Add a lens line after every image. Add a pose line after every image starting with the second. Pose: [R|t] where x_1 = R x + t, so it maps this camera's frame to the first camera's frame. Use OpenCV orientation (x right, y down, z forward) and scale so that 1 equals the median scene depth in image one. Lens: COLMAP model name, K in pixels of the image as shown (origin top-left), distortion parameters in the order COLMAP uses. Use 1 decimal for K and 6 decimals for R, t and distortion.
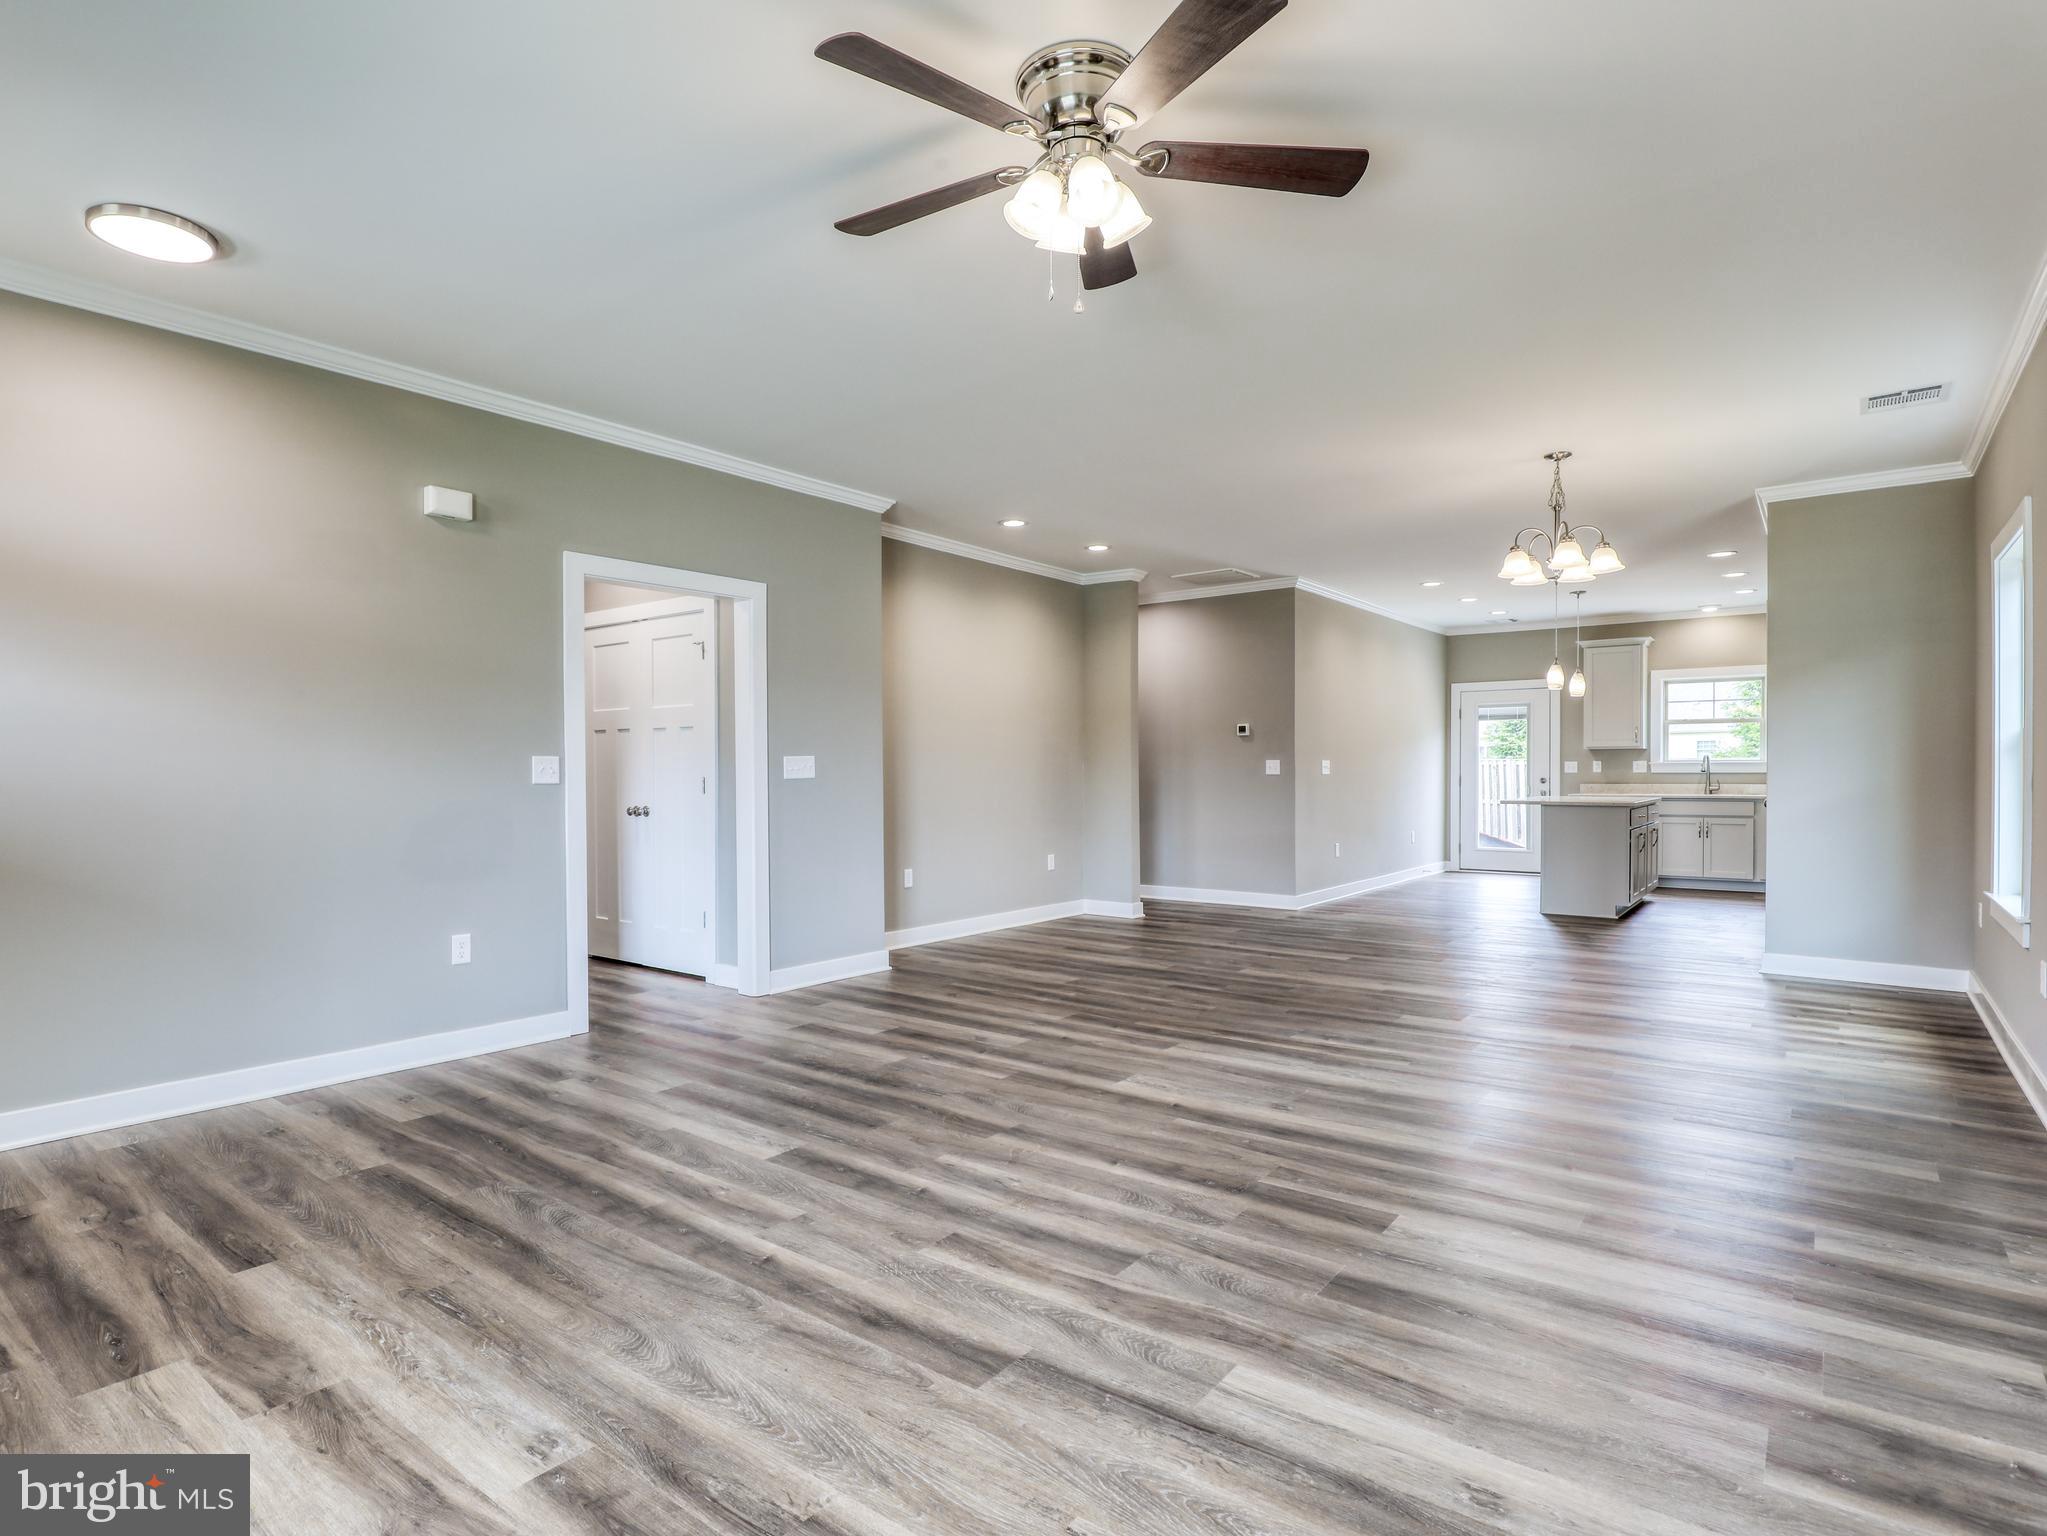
lens RADIAL K [[1058.3, 0, 1064.0], [0, 1058.3, 776.5], [0, 0, 1]] dist [-0.033546, 0.001485]
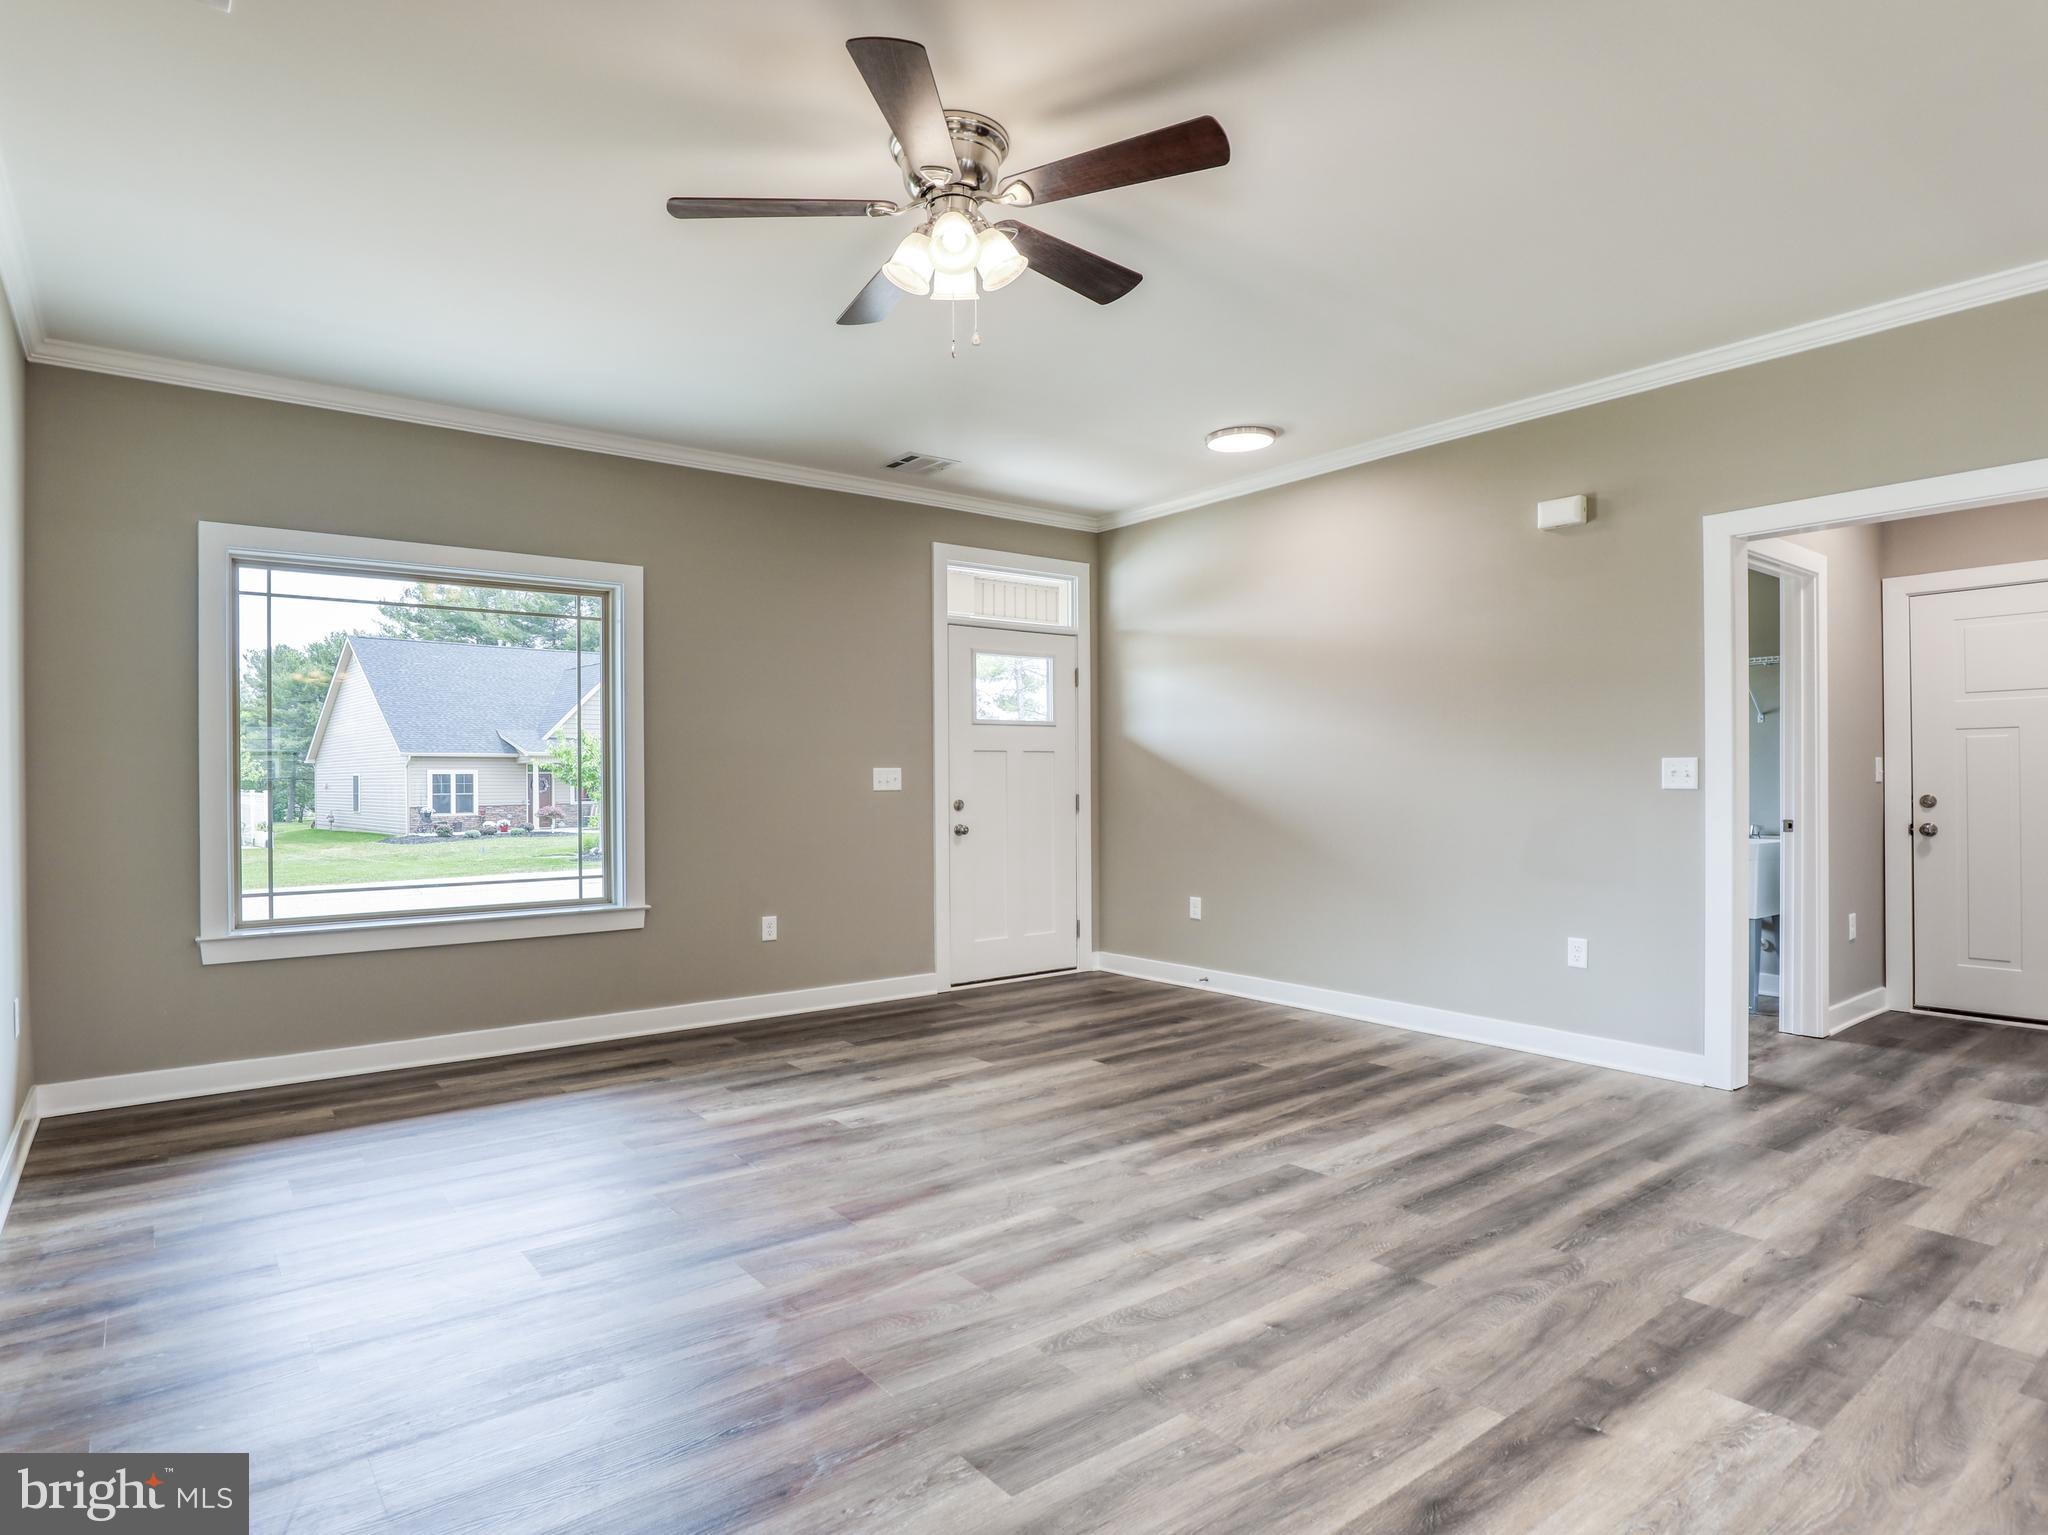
lens RADIAL K [[1101.2, 0, 932.6], [0, 1101.2, 759.8], [0, 0, 1]] dist [-0.039965, 0.002655]
pose [[-0.301978, -0.013248, -0.953223, 0.804853], [-0.005109, 0.999912, -0.012279, -0.004387], [0.953301, 0.001162, -0.302019, 0.981233]]
